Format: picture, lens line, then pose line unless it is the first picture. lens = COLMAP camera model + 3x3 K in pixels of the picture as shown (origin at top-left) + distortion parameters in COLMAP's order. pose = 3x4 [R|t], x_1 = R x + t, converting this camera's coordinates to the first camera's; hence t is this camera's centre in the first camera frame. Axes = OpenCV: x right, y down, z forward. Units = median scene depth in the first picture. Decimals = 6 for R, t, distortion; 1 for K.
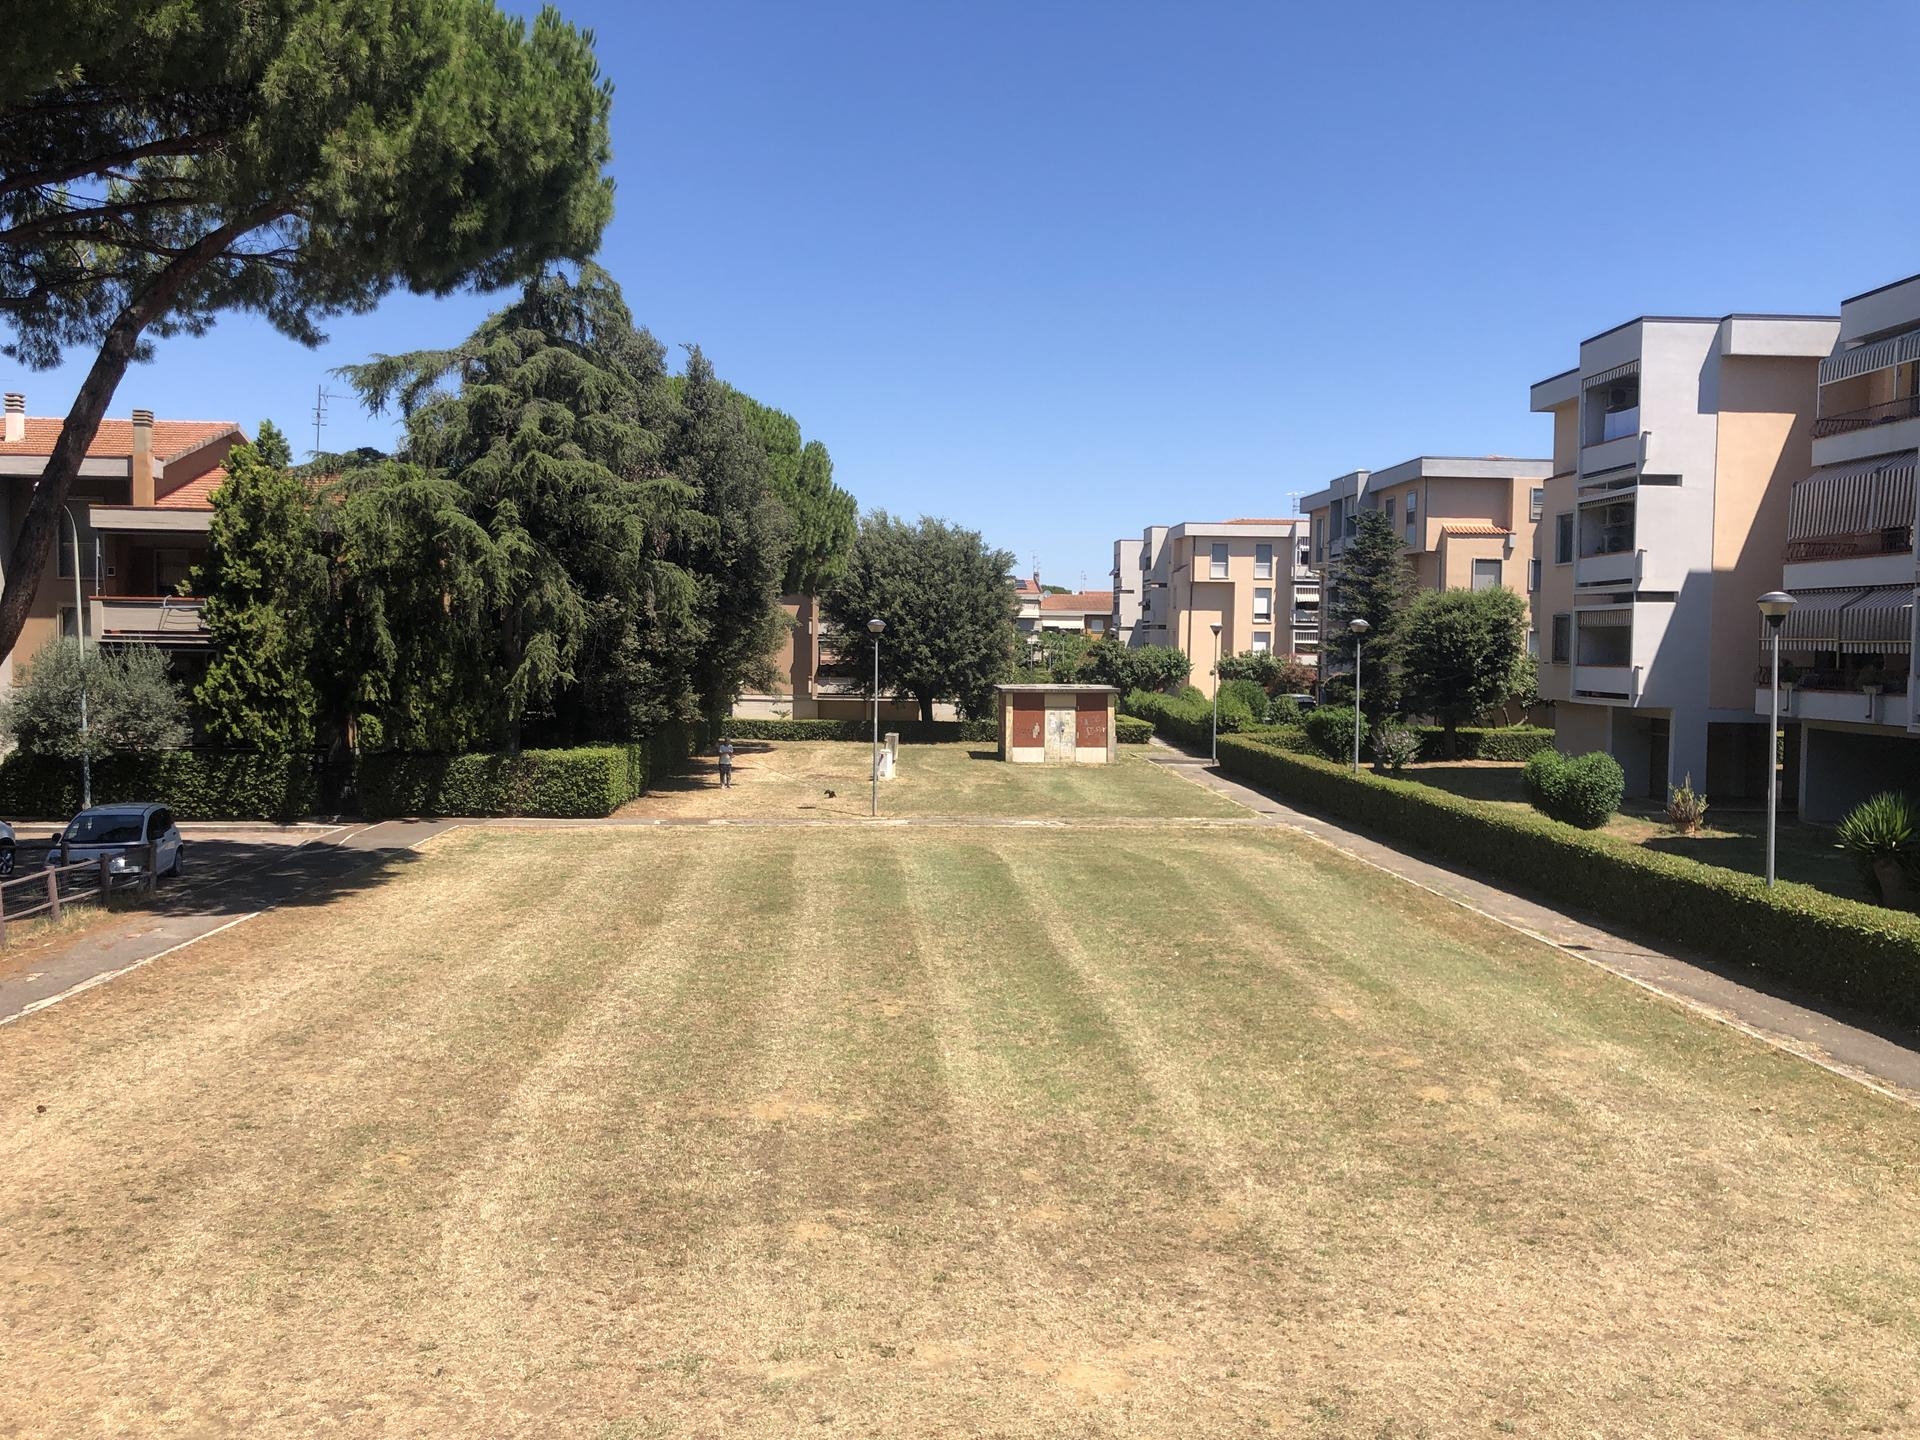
lens RADIAL K [[1542.6, 0, 984.4], [0, 1542.6, 724.8], [0, 0, 1]] dist [0.086279, -0.159666]
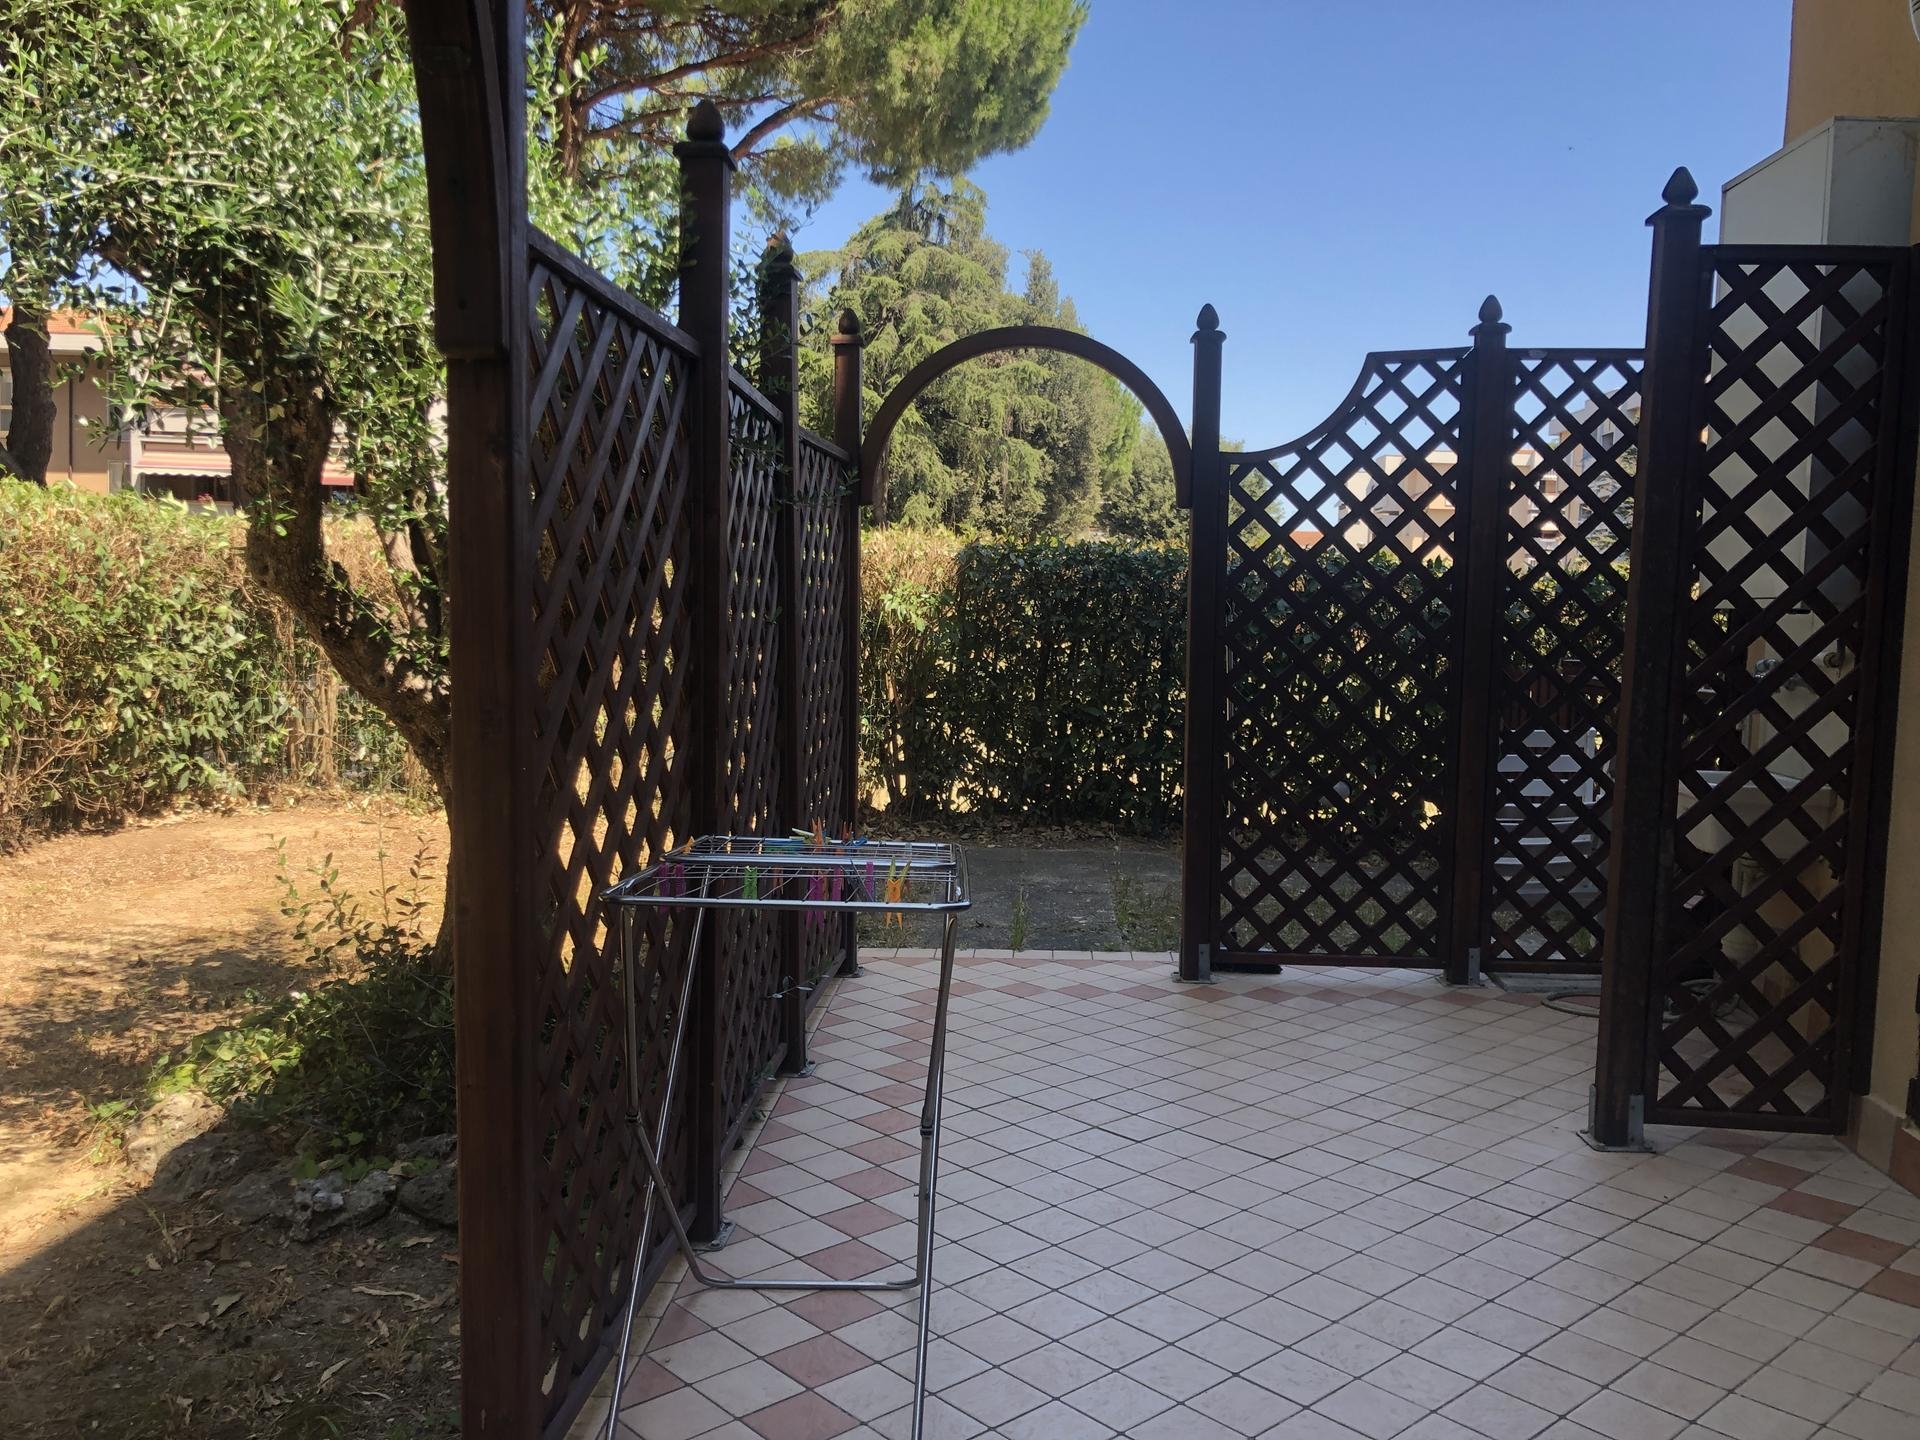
lens RADIAL K [[1547.9, 0, 983.5], [0, 1547.9, 719.1], [0, 0, 1]] dist [0.043643, -0.056587]
pose [[0.993698, 0.029587, -0.108117, -0.103110], [-0.027133, 0.999341, 0.024105, 0.077200], [0.108759, -0.021020, 0.993846, -0.144787]]
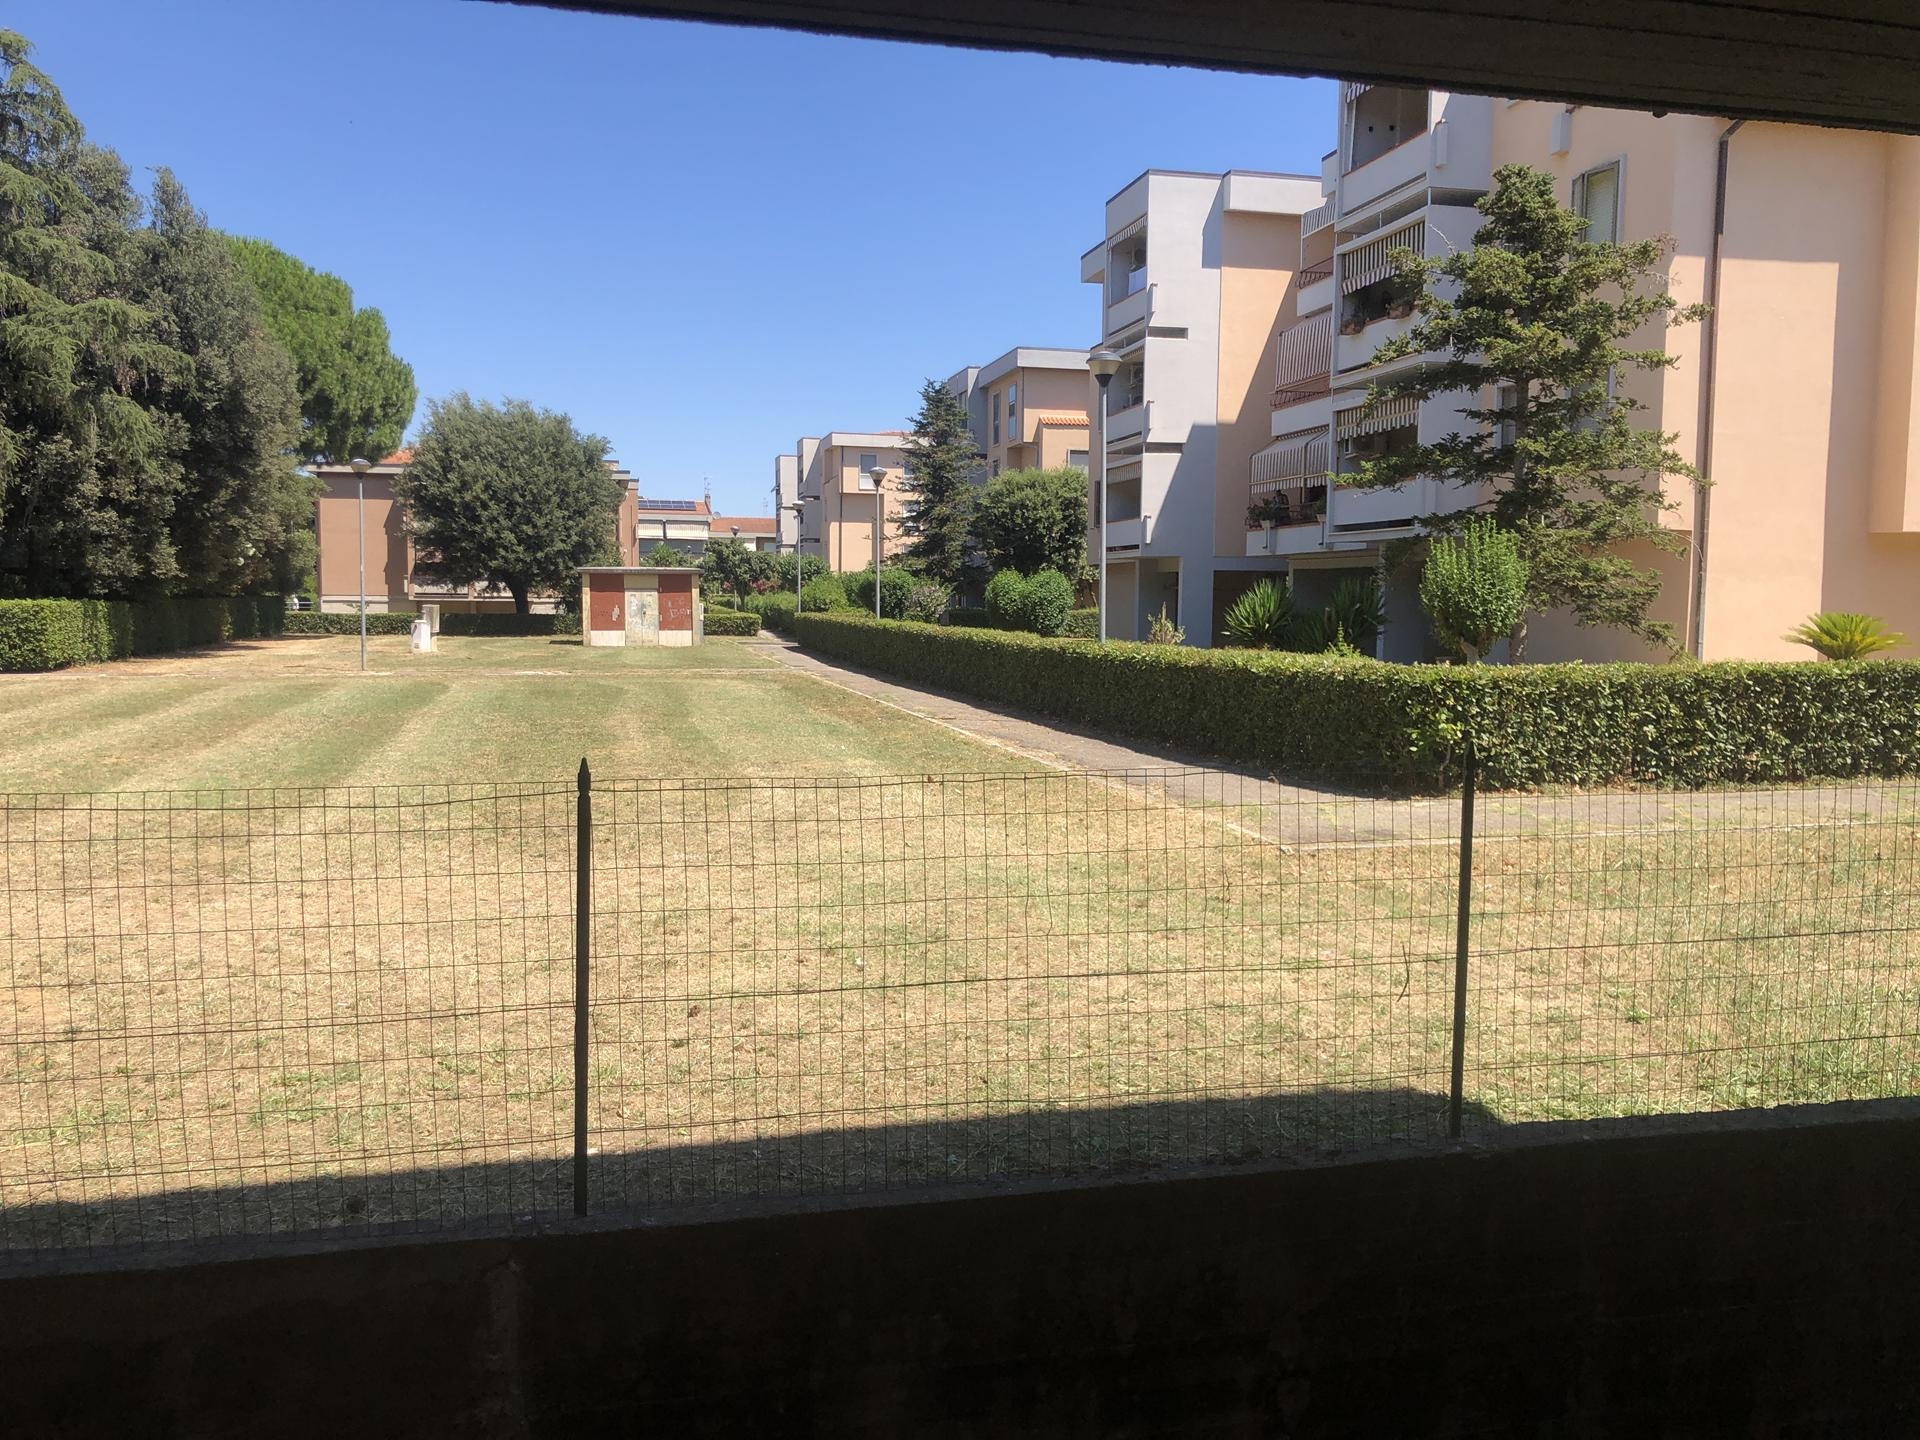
lens RADIAL K [[1547.9, 0, 983.5], [0, 1547.9, 719.1], [0, 0, 1]] dist [0.043643, -0.056587]
pose [[0.984970, -0.018491, 0.171732, 0.137575], [0.013693, 0.999483, 0.029086, 0.067046], [-0.172181, -0.026298, 0.984714, 0.005982]]
